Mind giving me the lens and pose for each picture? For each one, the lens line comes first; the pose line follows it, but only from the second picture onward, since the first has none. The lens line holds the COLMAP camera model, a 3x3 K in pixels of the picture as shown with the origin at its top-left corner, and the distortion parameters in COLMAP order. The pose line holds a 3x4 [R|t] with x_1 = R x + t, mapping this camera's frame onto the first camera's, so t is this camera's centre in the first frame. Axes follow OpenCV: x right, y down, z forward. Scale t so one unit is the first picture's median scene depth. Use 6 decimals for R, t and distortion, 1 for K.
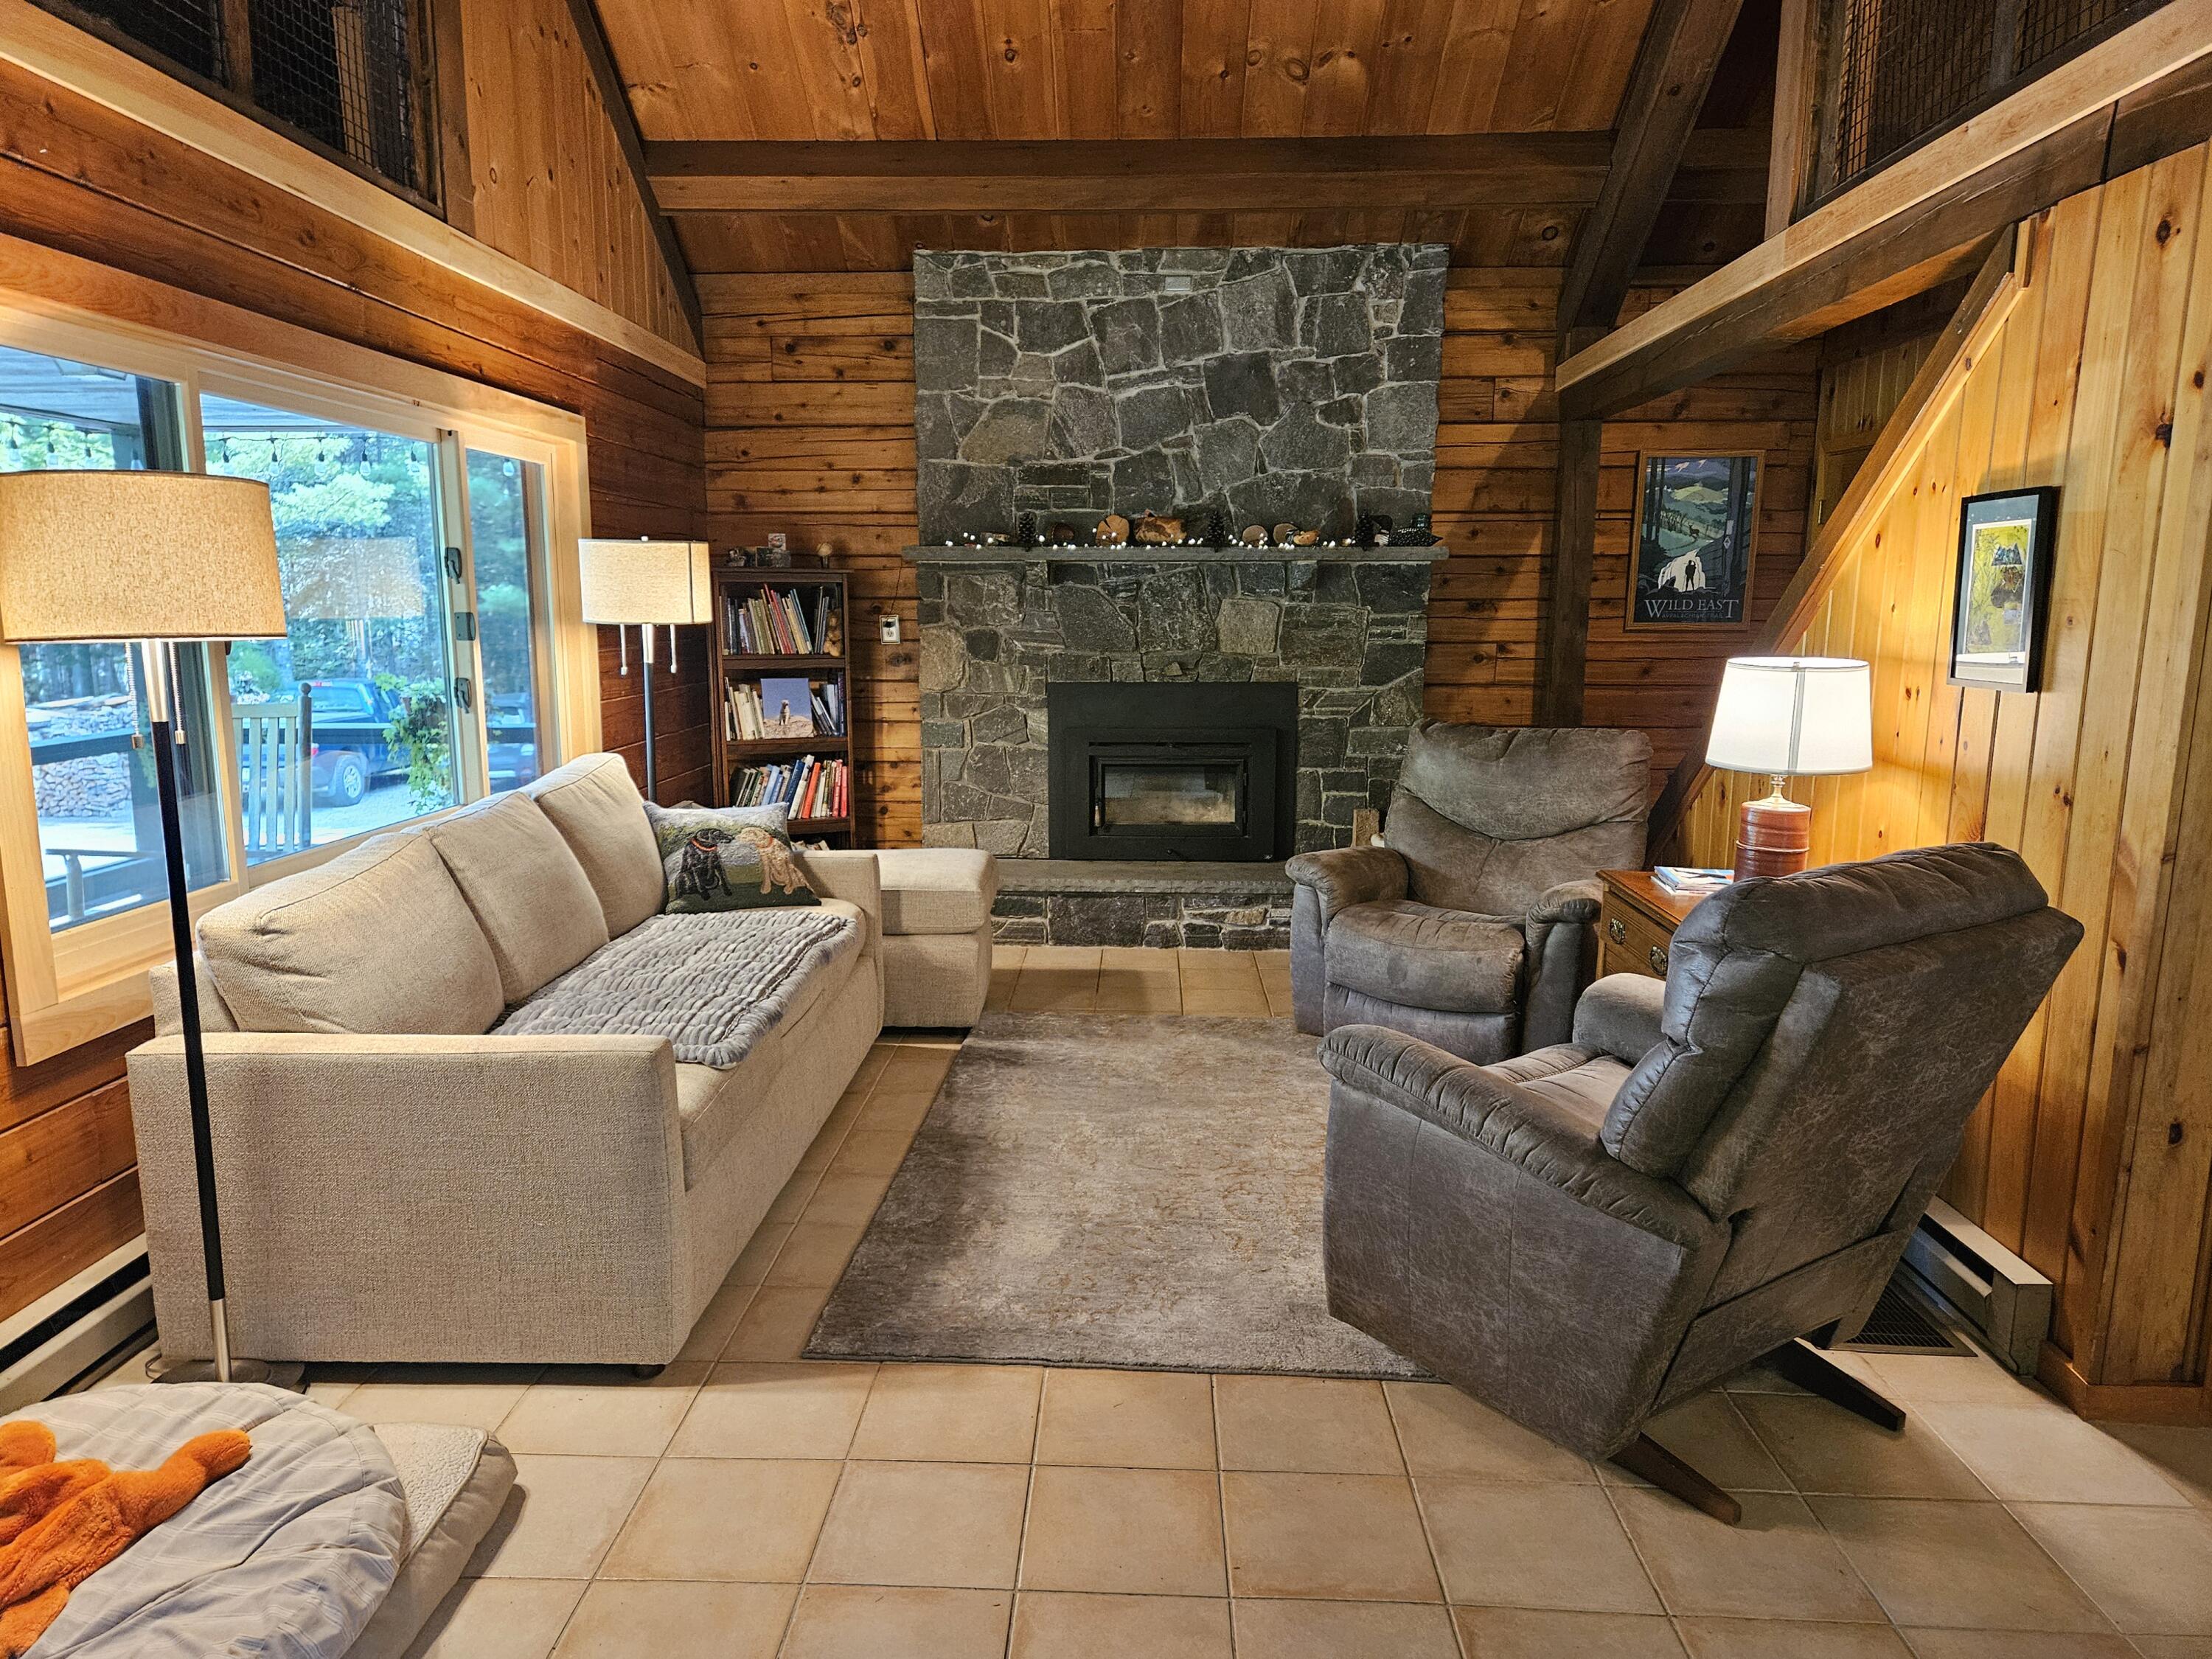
lens RADIAL K [[1488.5, 0, 1103.0], [0, 1488.5, 835.9], [0, 0, 1]] dist [0.063336, -0.003444]
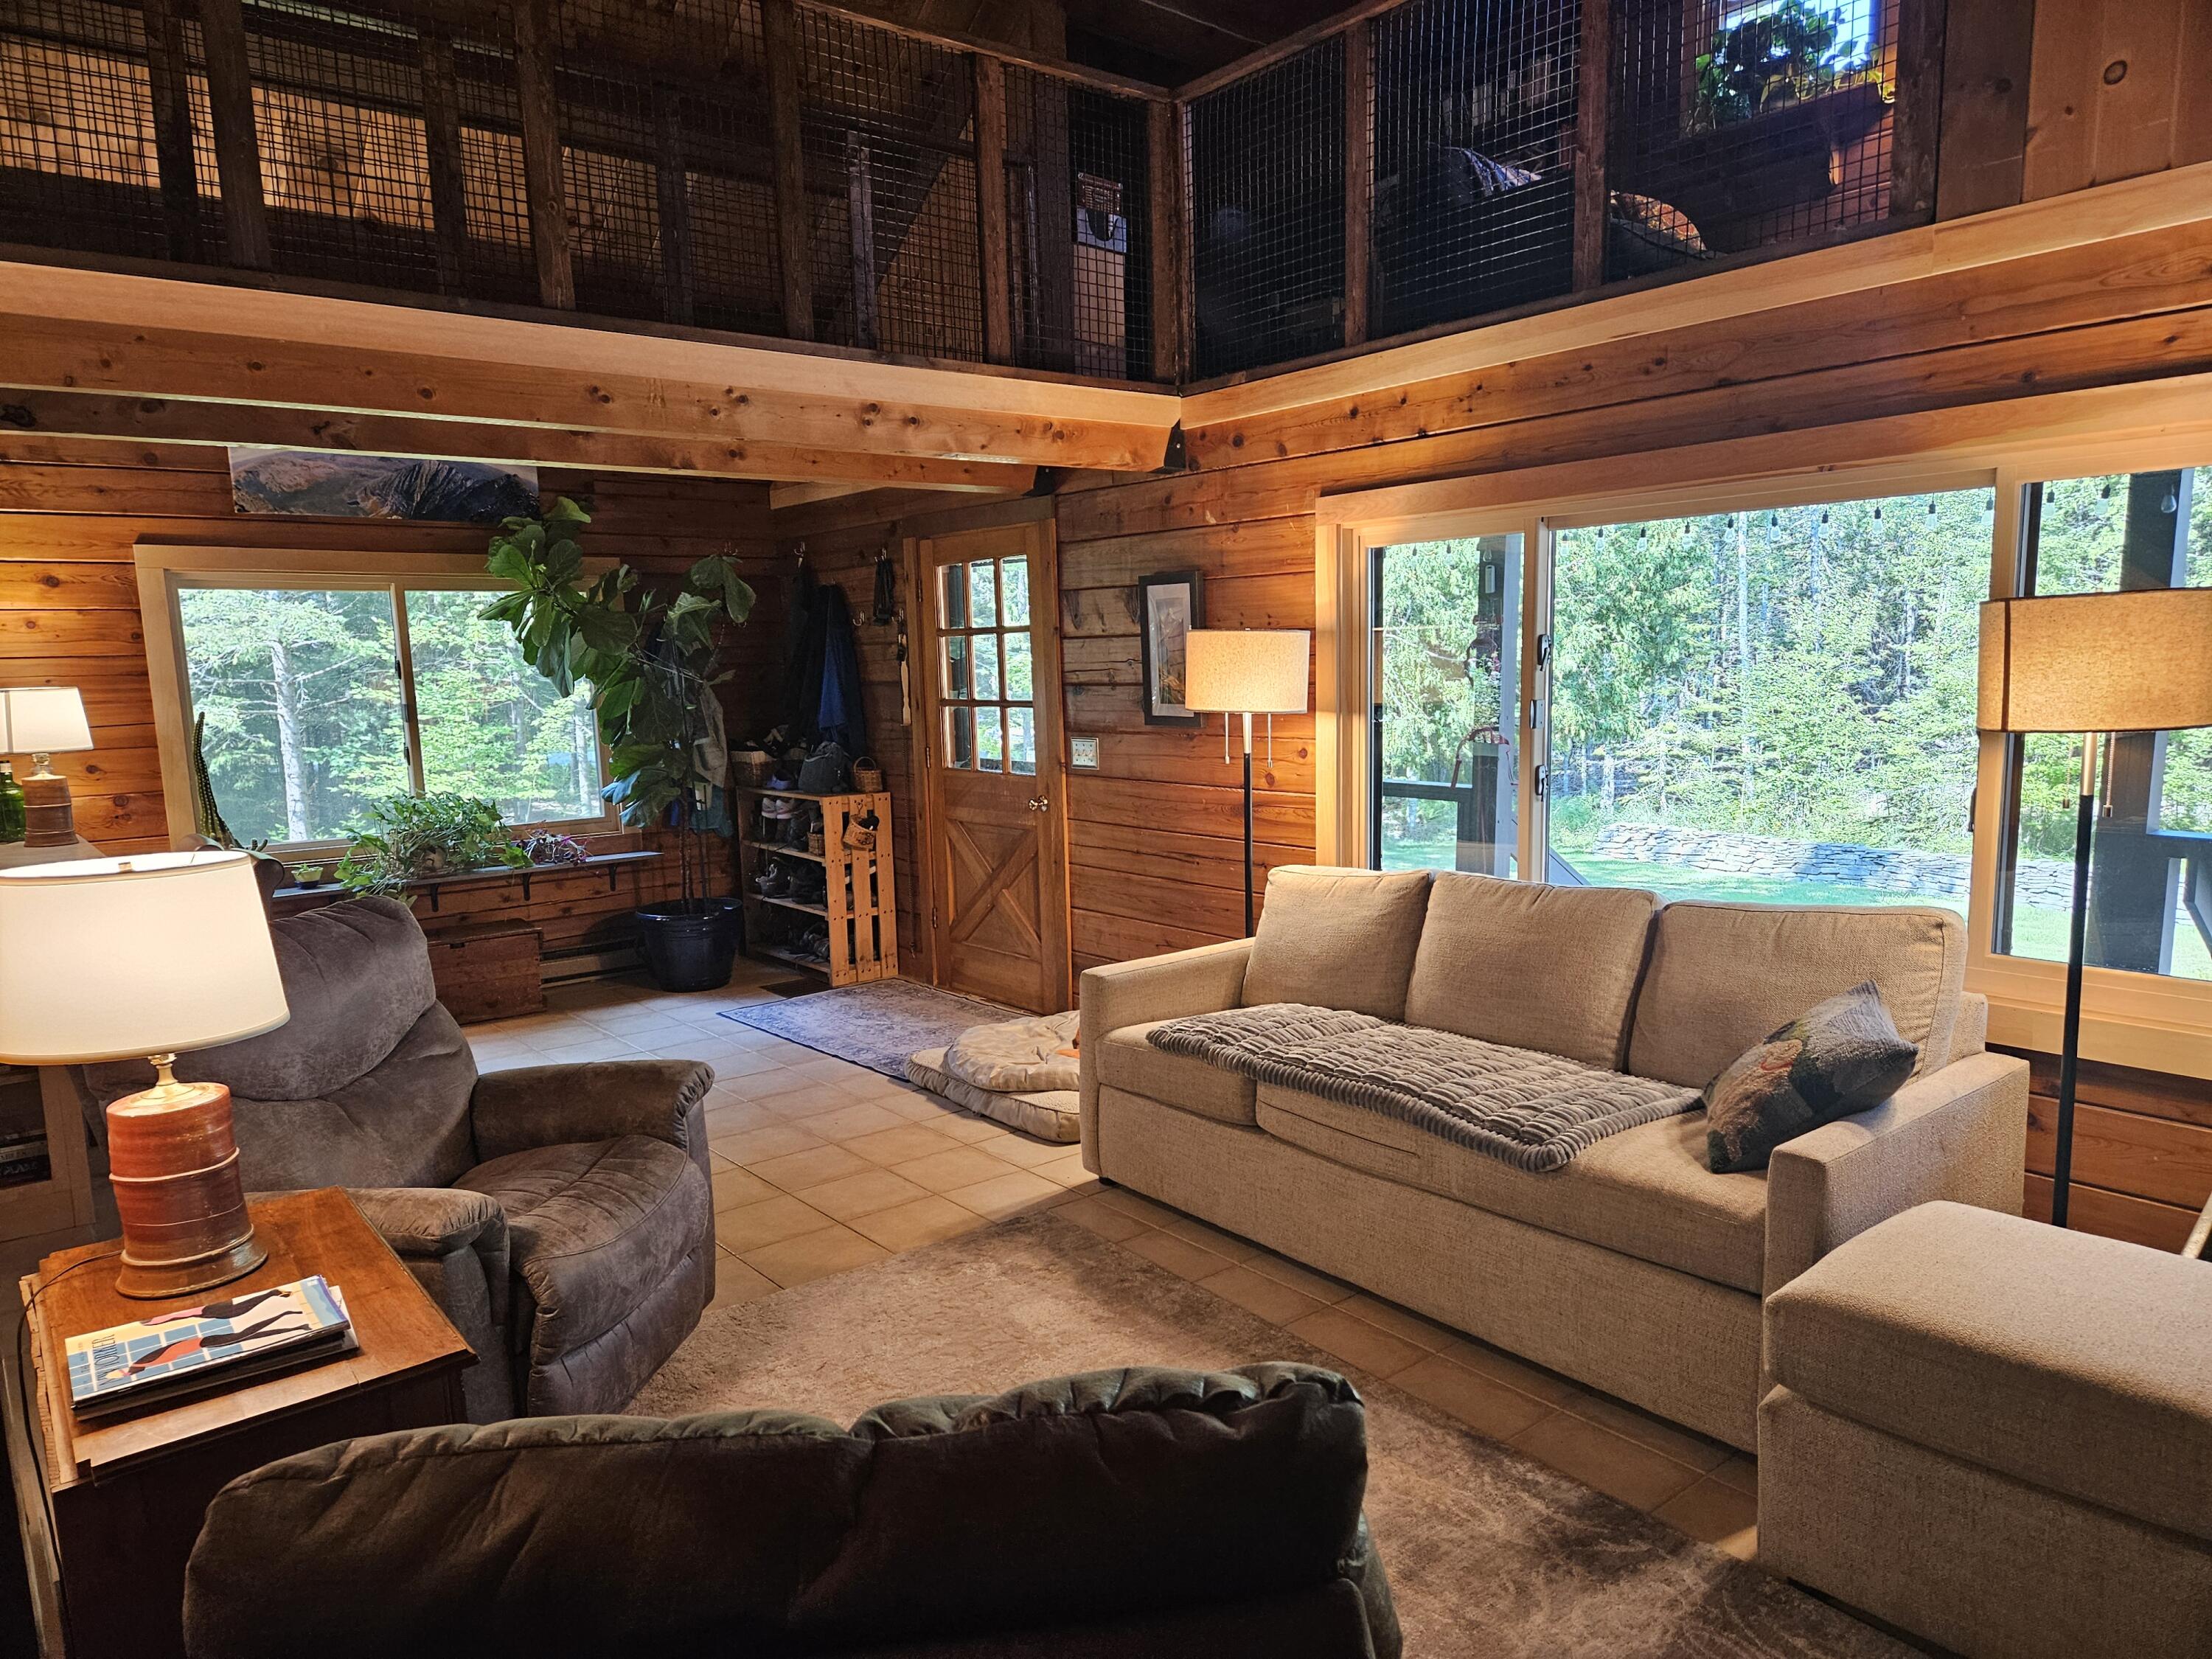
lens RADIAL K [[1488.5, 0, 1107.0], [0, 1488.5, 838.4], [0, 0, 1]] dist [0.063336, -0.003444]
pose [[-0.759722, 0.096562, -0.643039, 0.648942], [-0.078915, 0.967911, 0.238581, -0.352231], [0.645442, 0.232001, -0.727723, 1.989147]]
